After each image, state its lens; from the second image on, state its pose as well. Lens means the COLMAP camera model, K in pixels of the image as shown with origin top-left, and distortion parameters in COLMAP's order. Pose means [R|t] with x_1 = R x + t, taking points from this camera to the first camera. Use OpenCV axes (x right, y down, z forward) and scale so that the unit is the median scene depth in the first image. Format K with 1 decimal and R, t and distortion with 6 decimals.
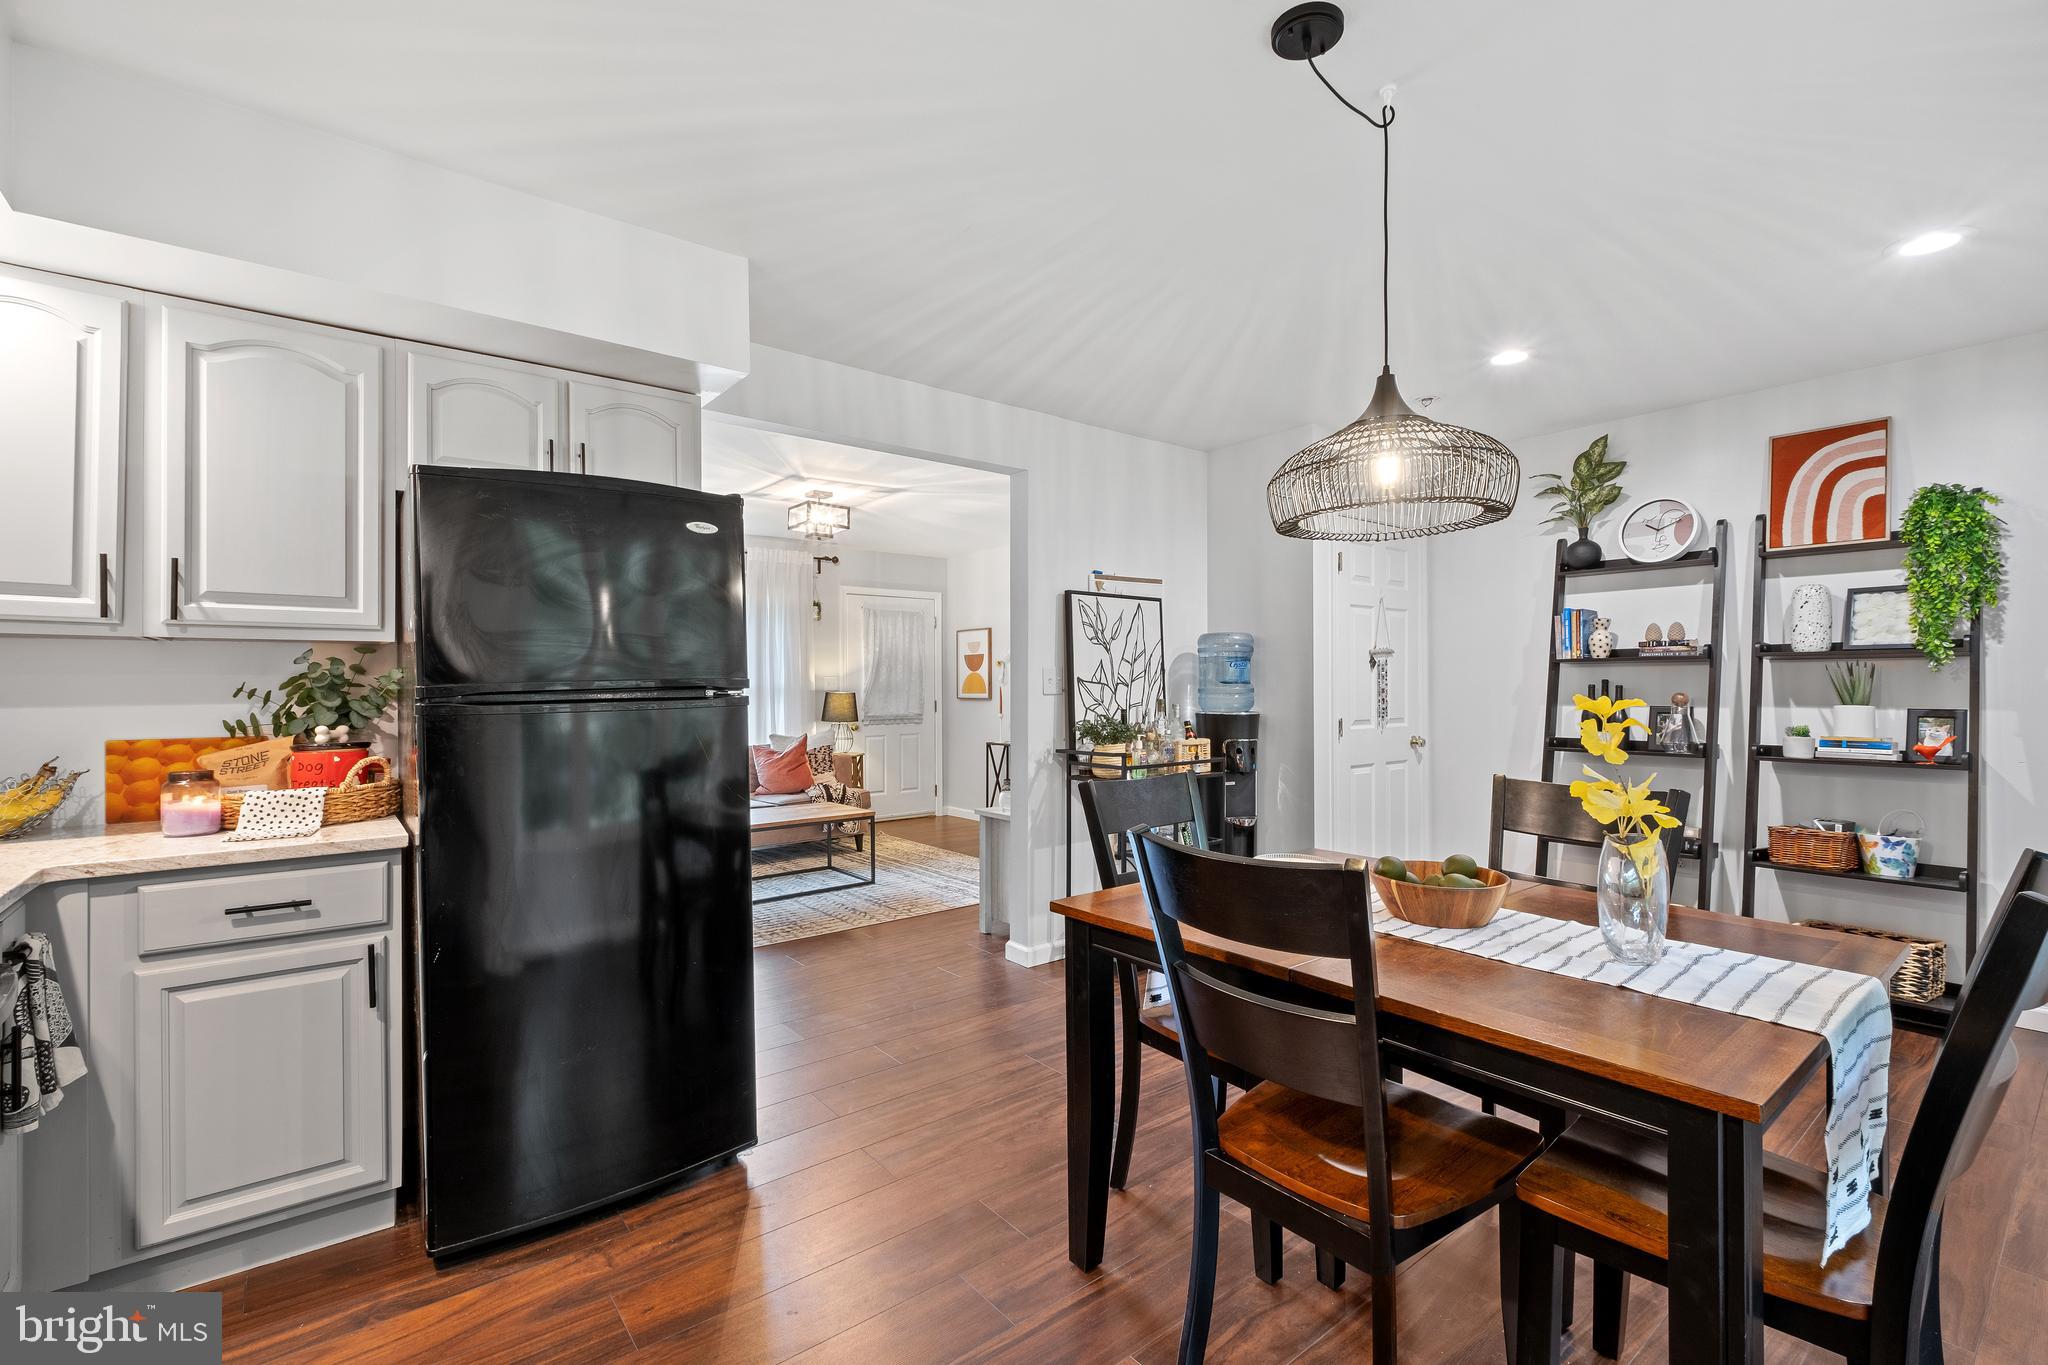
lens RADIAL K [[899.3, 0, 1028.7], [0, 899.3, 680.3], [0, 0, 1]] dist [-0.001374, -0.001259]
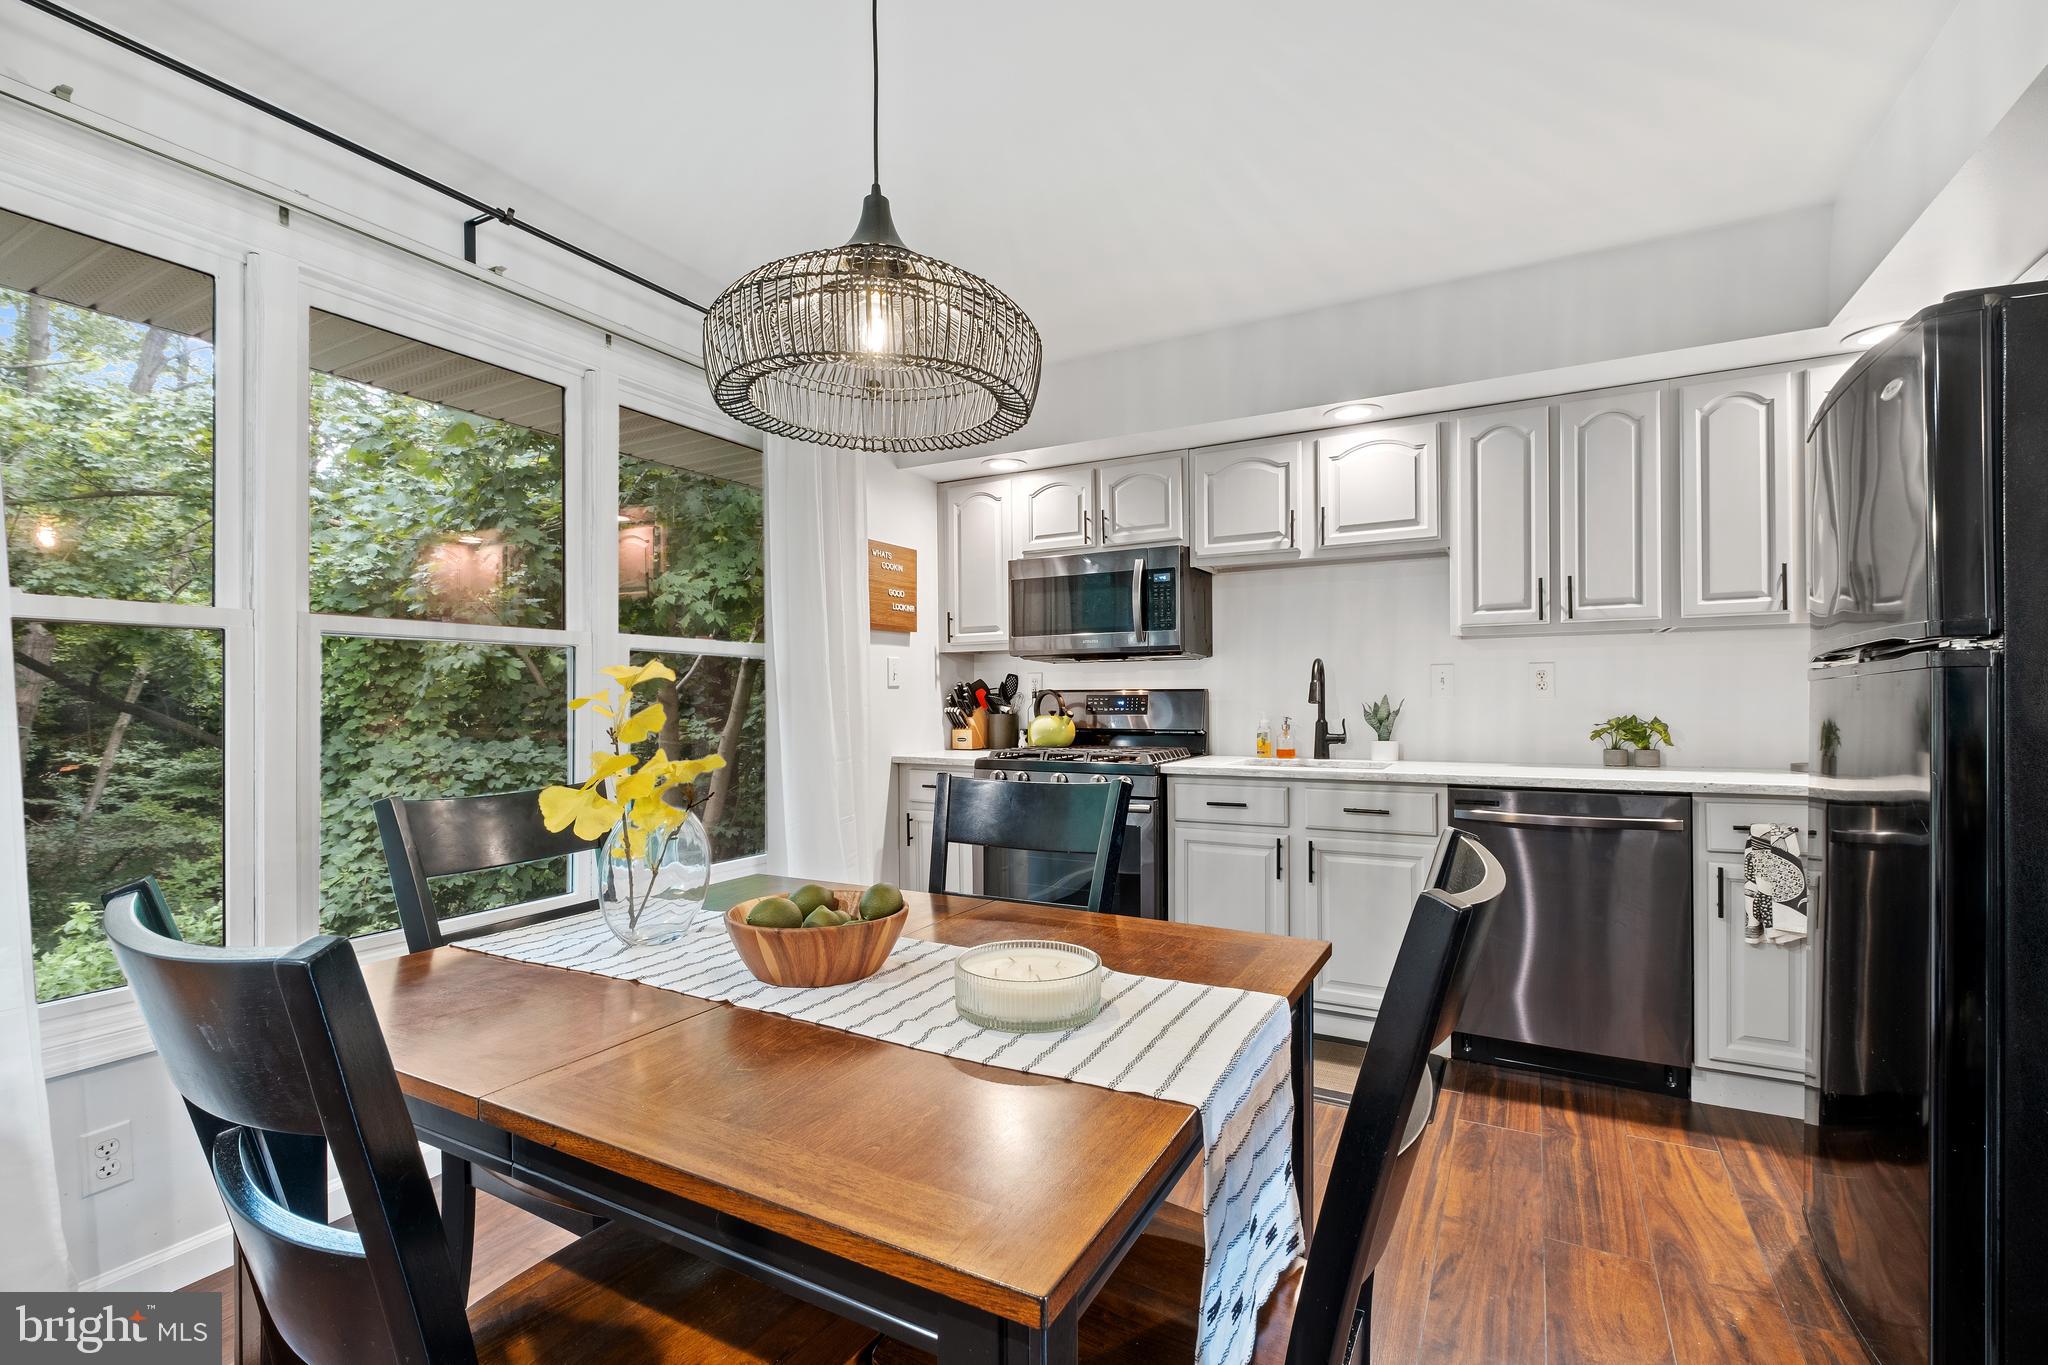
lens RADIAL K [[914.6, 0, 1010.2], [0, 914.6, 695.7], [0, 0, 1]] dist [0.001054, -0.000230]
pose [[-0.928248, 0.009916, -0.371830, 0.510848], [0.013982, 0.999868, -0.008242, 0.048706], [0.371699, -0.012849, -0.928264, 1.519207]]
